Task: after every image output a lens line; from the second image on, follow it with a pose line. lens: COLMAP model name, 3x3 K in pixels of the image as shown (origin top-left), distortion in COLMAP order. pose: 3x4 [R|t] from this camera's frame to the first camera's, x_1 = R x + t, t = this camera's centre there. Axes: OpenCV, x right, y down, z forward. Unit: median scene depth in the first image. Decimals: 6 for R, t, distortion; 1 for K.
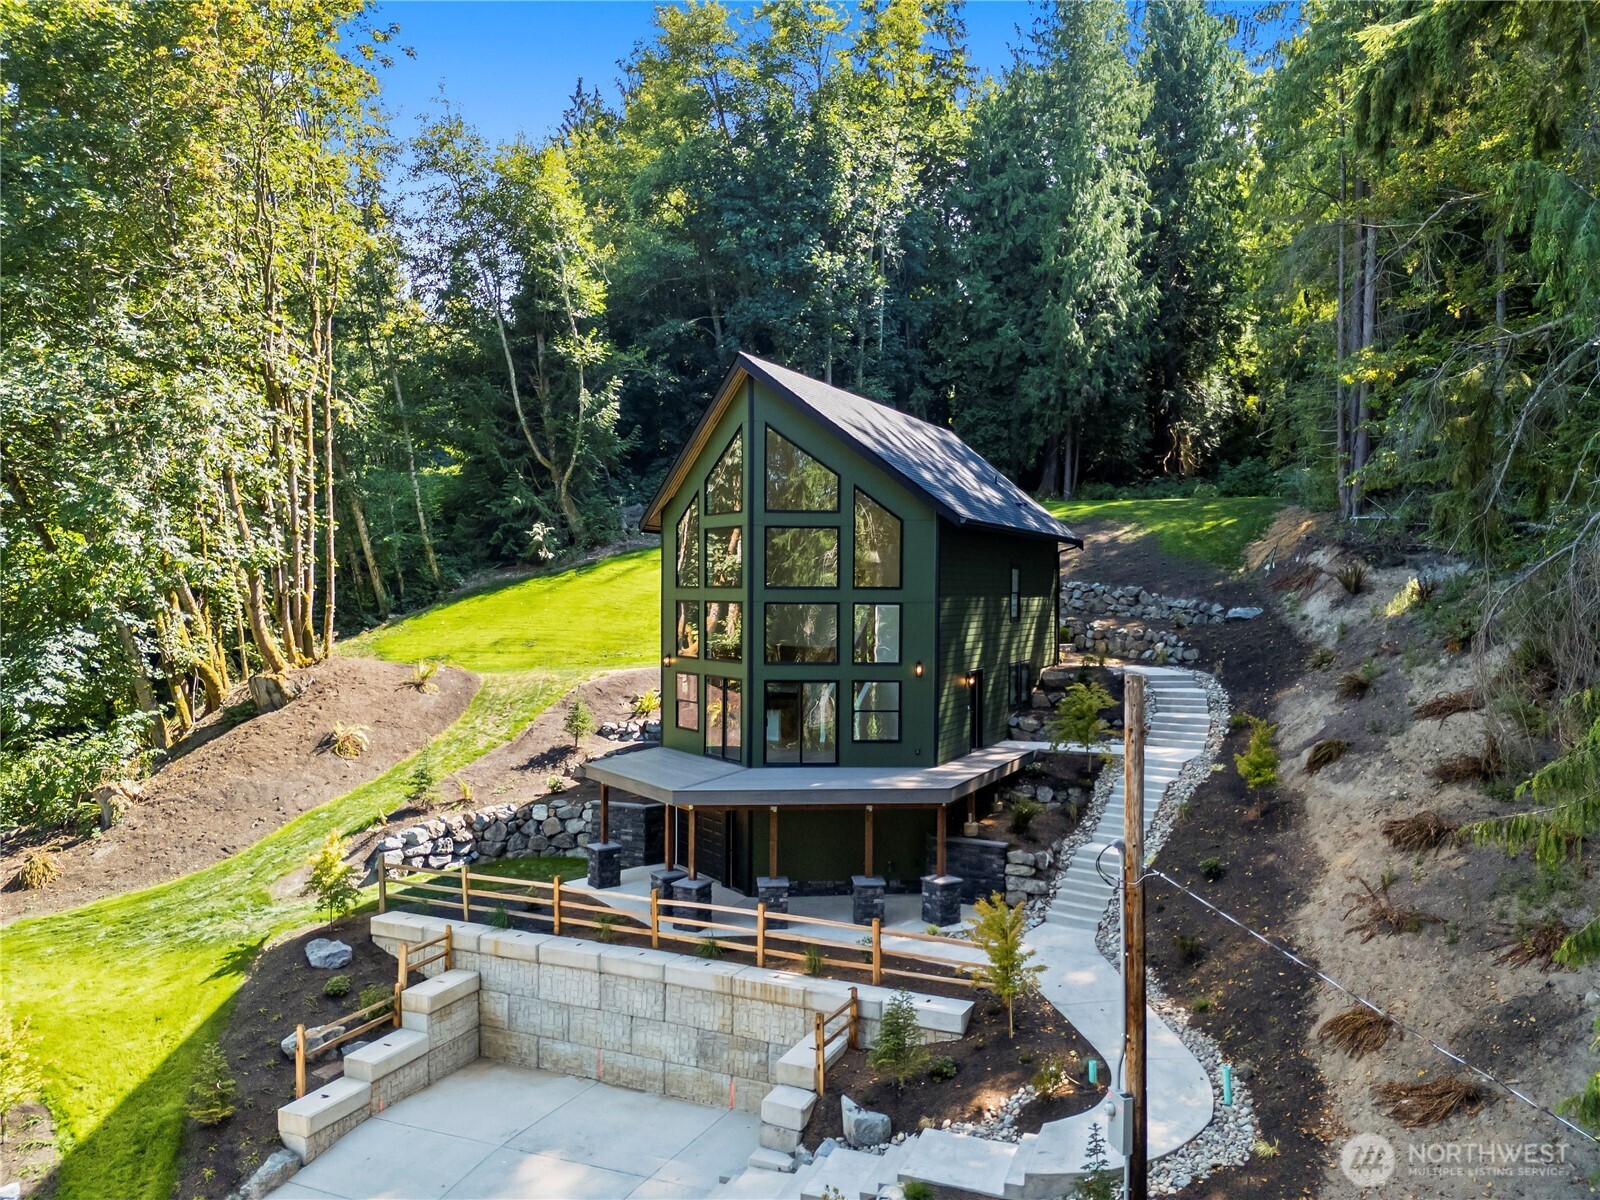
lens RADIAL K [[1156.4, 0, 800.0], [0, 1156.4, 600.0], [0, 0, 1]] dist [0.091632, -0.001314]
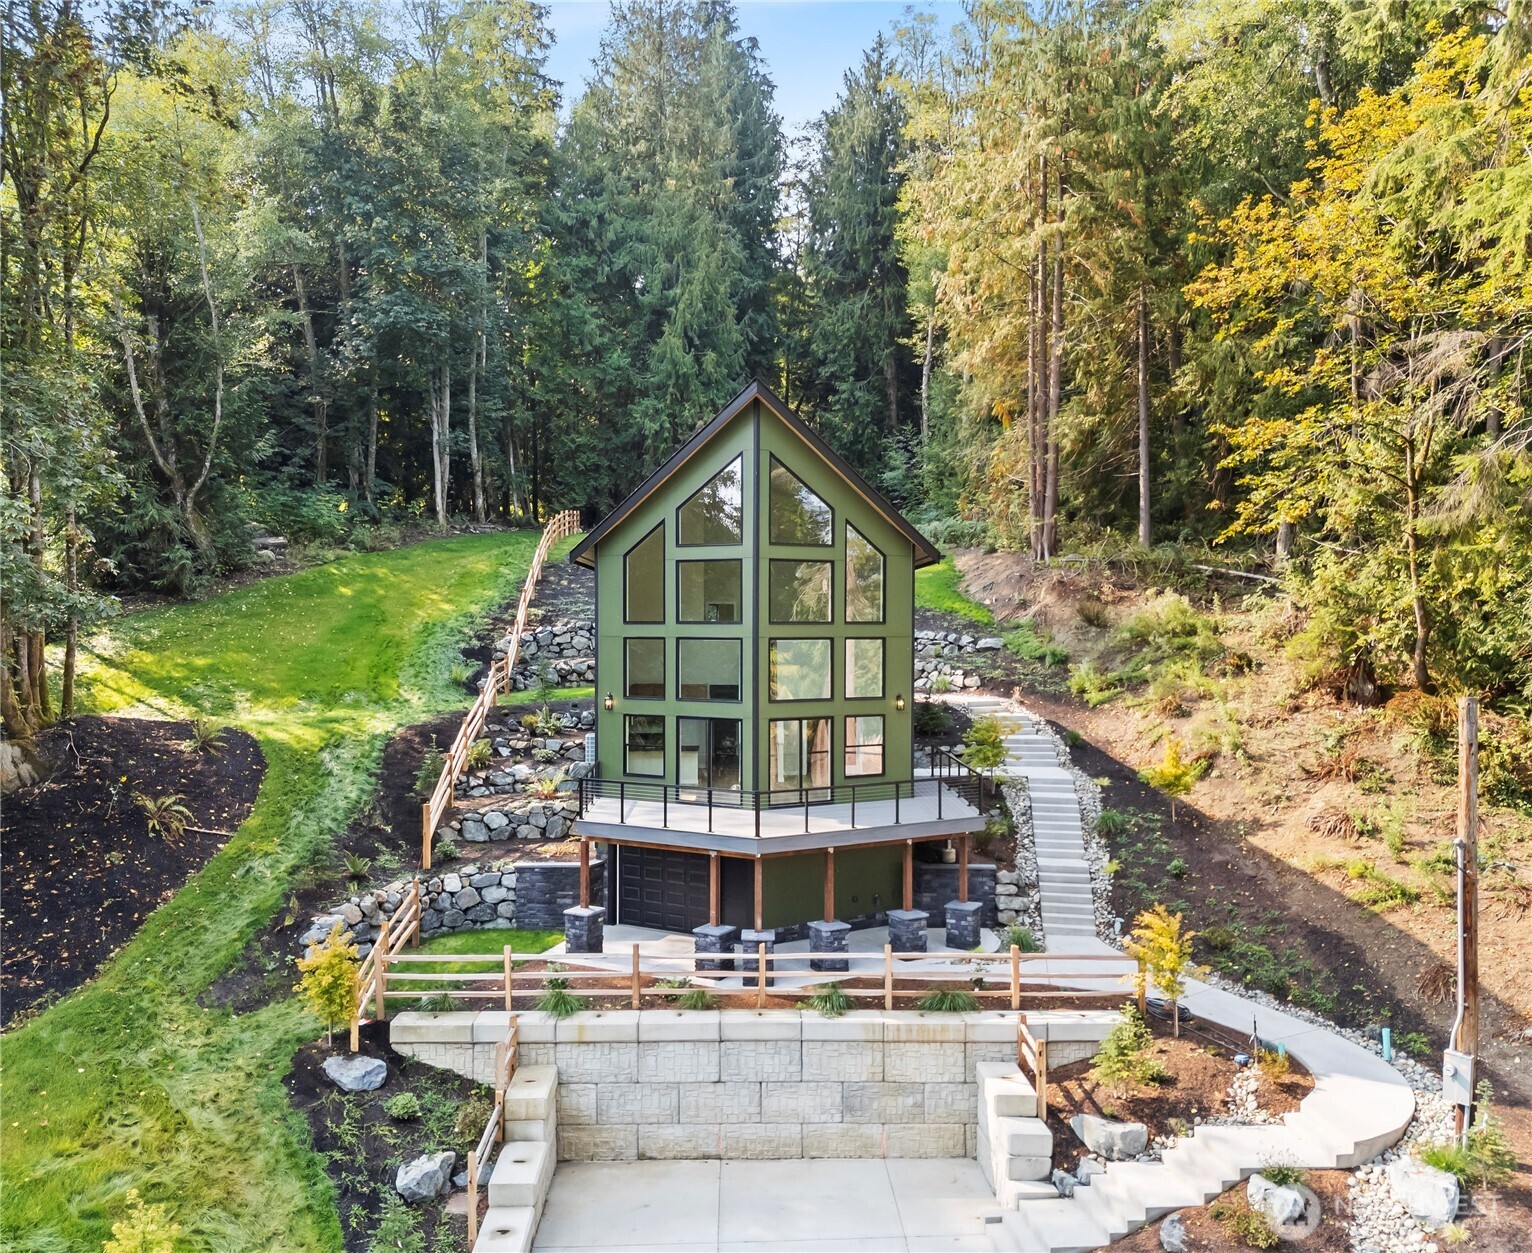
lens RADIAL K [[1202.2, 0, 767.4], [0, 1202.2, 655.4], [0, 0, 1]] dist [0.109462, -0.003380]
pose [[0.889695, -0.010361, 0.456438, -0.514560], [-0.000295, 0.999729, 0.023268, -0.006424], [-0.456555, -0.020837, 0.889451, 0.126758]]
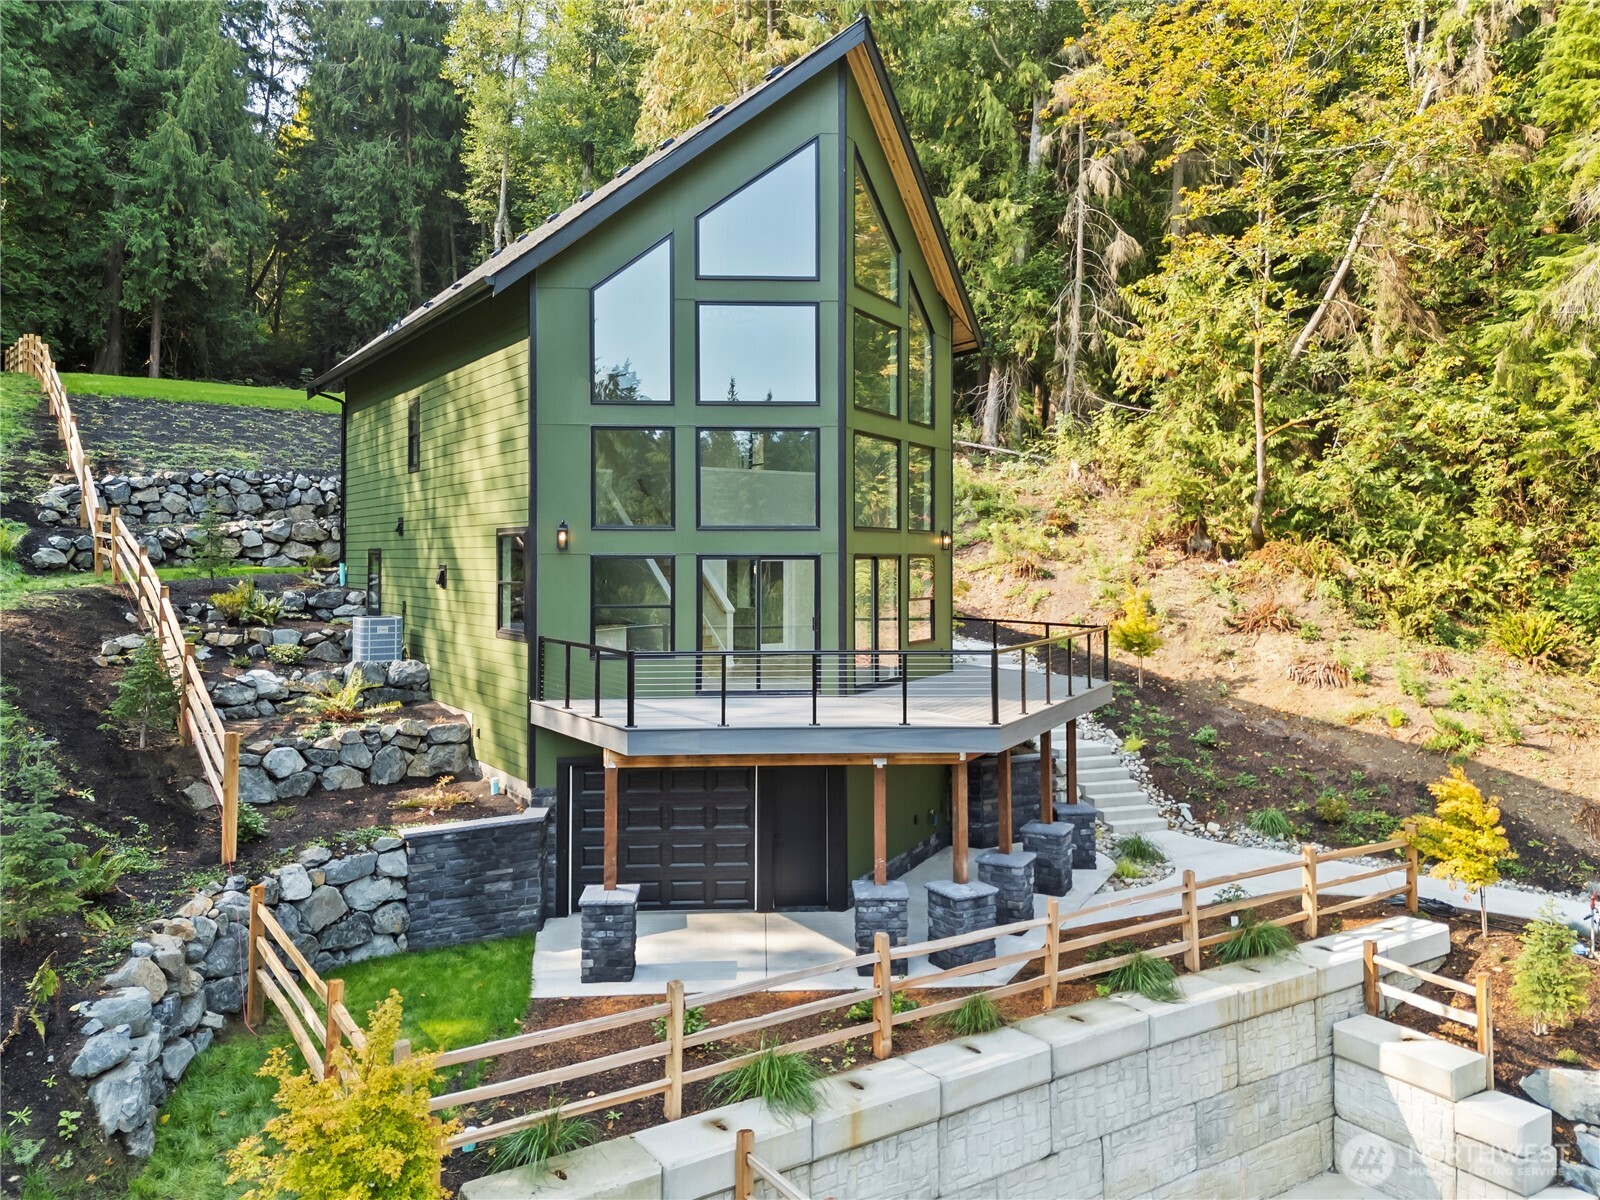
lens RADIAL K [[1186.4, 0, 803.5], [0, 1186.4, 526.4], [0, 0, 1]] dist [0.034135, -0.003509]
pose [[0.517939, 0.022647, 0.855118, -0.620535], [0.005518, 0.999540, -0.029815, 0.078109], [-0.855400, 0.020161, 0.517576, 0.735182]]
